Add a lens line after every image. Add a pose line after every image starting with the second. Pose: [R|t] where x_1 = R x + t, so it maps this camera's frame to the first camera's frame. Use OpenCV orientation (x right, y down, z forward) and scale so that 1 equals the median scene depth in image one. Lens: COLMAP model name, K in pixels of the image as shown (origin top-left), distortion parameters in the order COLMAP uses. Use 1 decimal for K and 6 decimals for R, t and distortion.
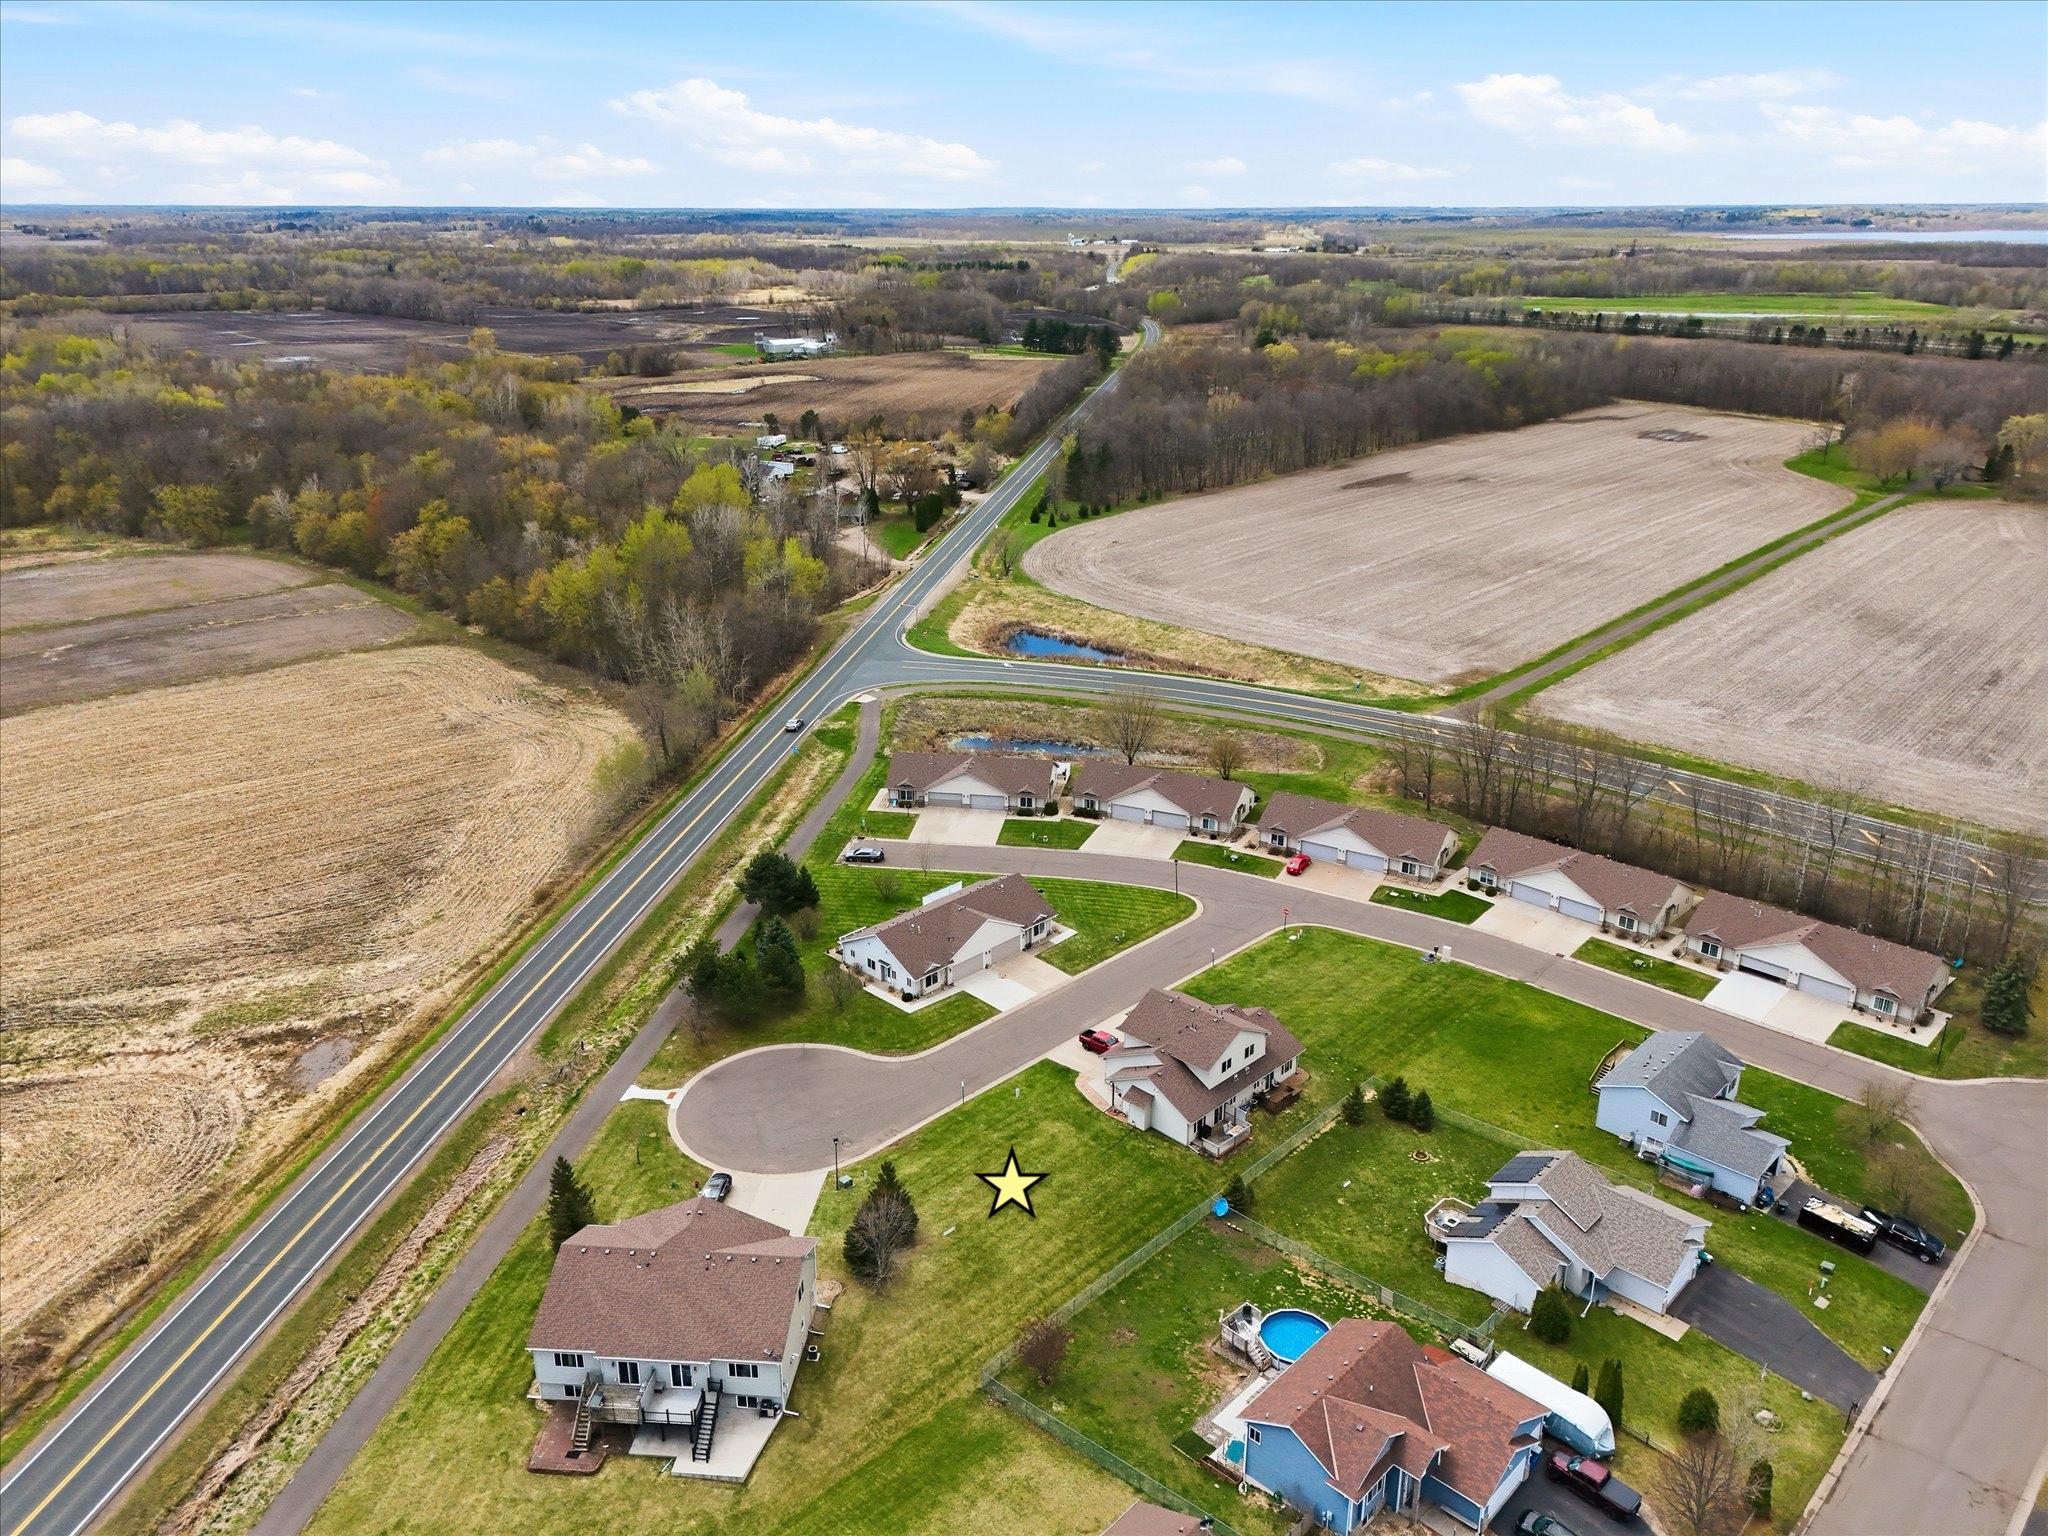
lens RADIAL K [[1502.4, 0, 1024.0], [0, 1502.4, 768.0], [0, 0, 1]] dist [0.161168, -0.364199]
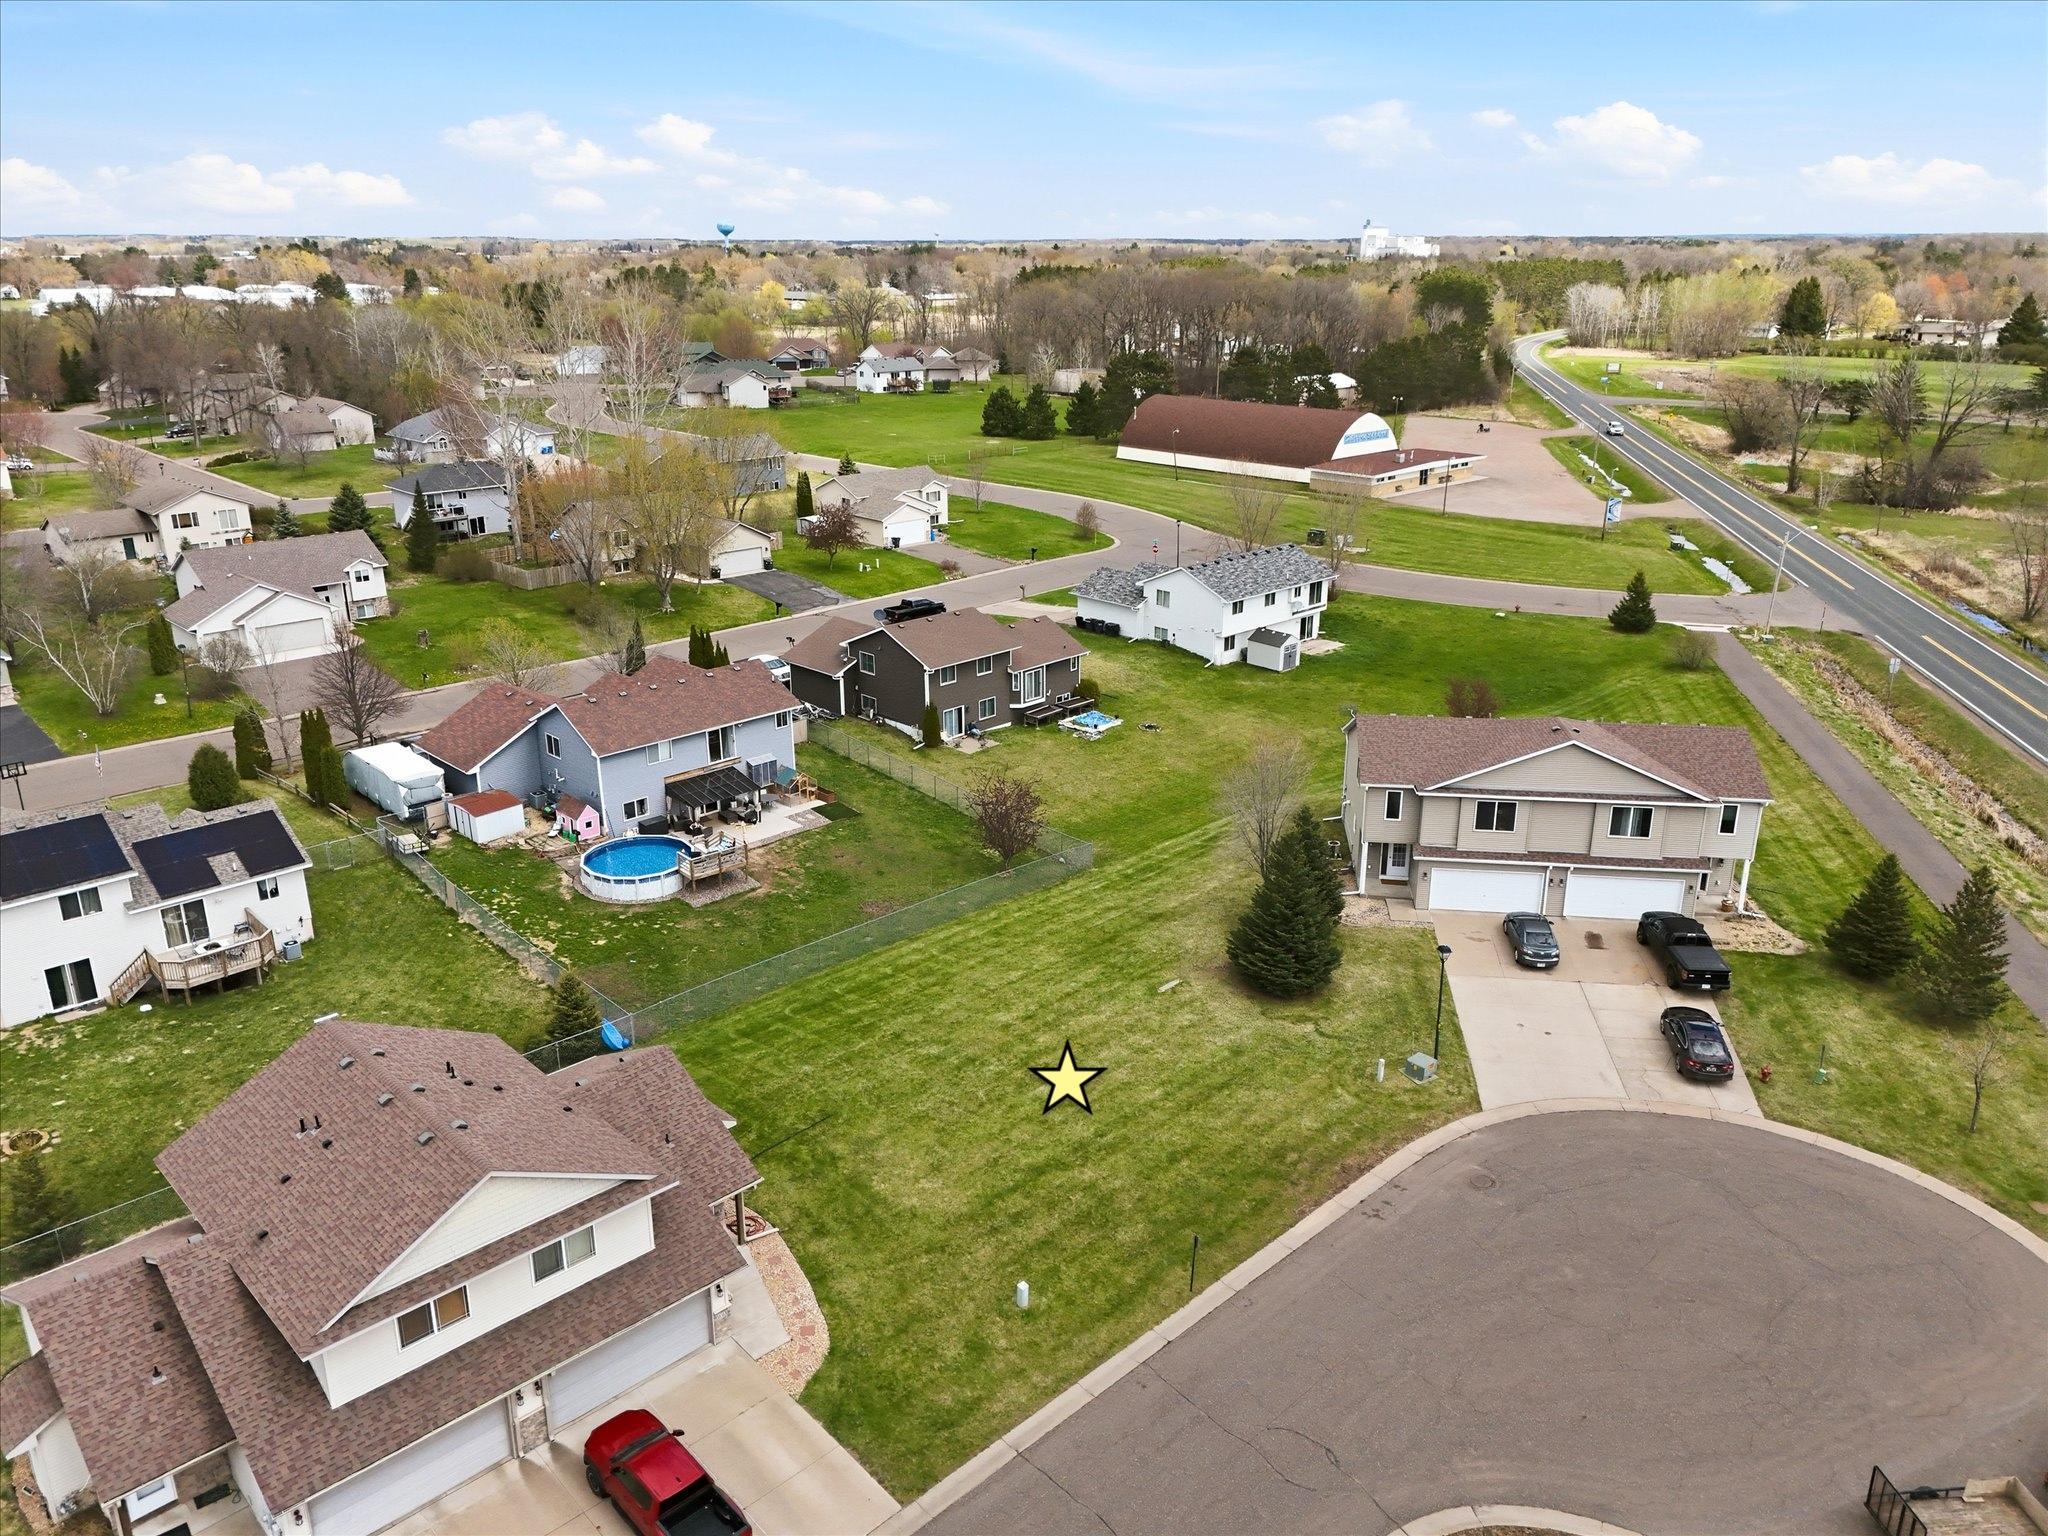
lens RADIAL K [[1500.6, 0, 1024.0], [0, 1500.6, 768.0], [0, 0, 1]] dist [0.081992, -0.078112]
pose [[-0.999396, -0.008610, 0.033674, -0.012311], [0.014984, 0.767454, 0.640929, -0.061807], [-0.031362, 0.641046, -0.766862, 1.009229]]
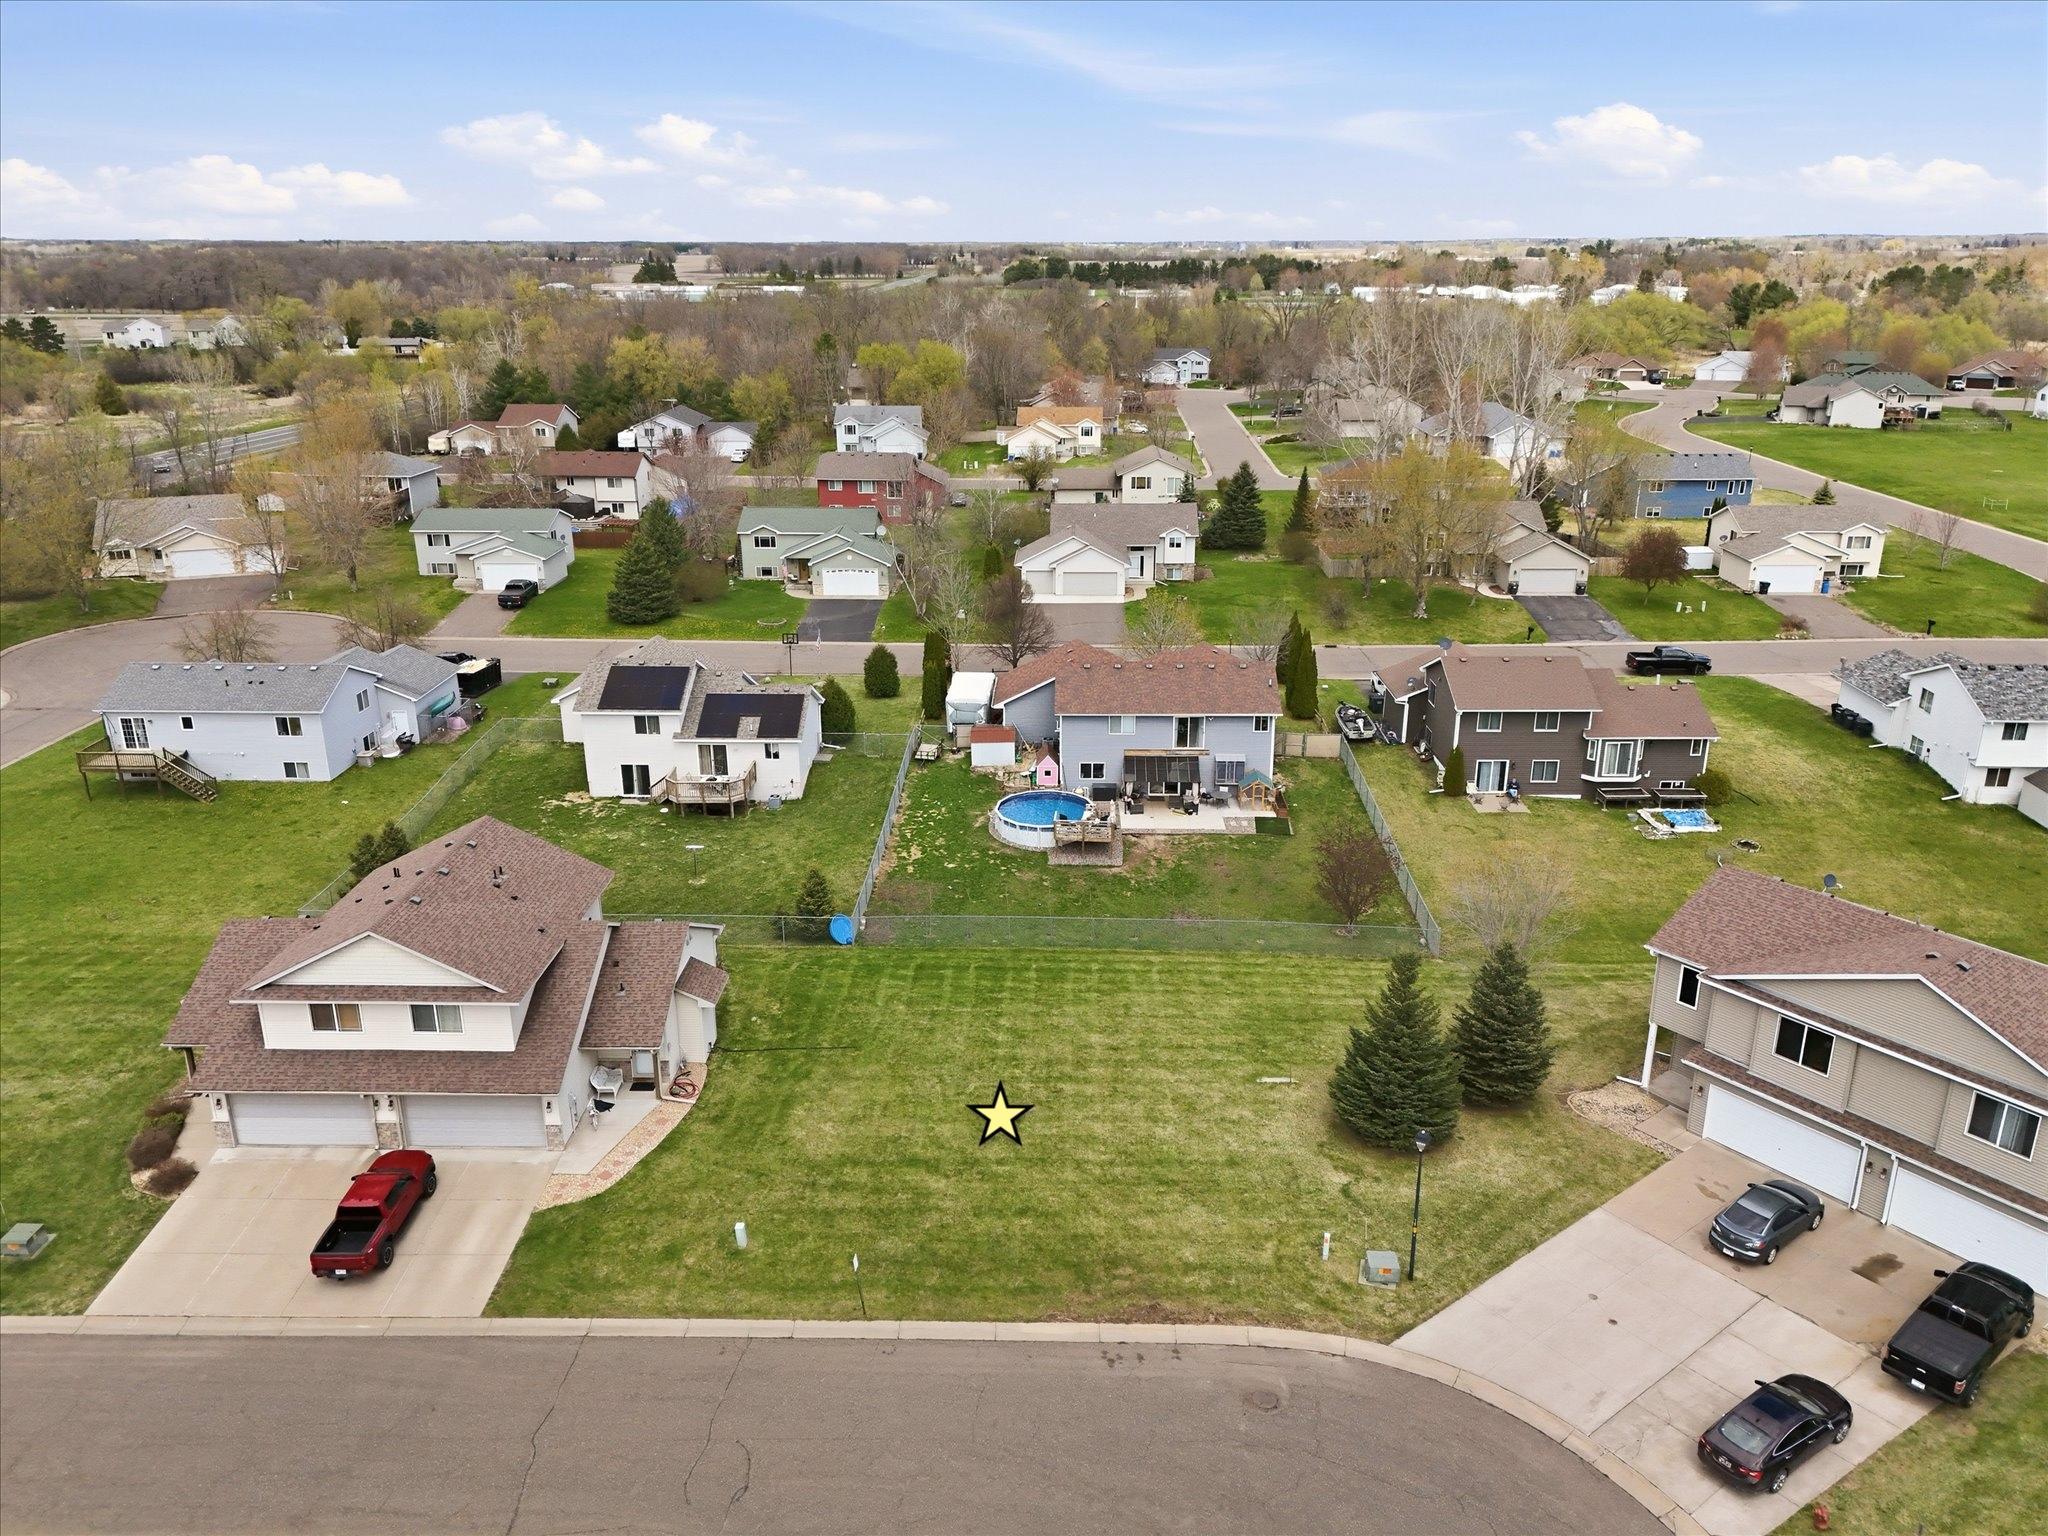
lens RADIAL K [[1497.8, 0, 1024.0], [0, 1497.8, 768.0], [0, 0, 1]] dist [0.107177, -0.126764]
pose [[-0.672853, -0.240392, 0.699629, -0.221010], [0.263445, 0.805868, 0.530258, -0.025777], [-0.691279, 0.541099, -0.478901, 0.914347]]
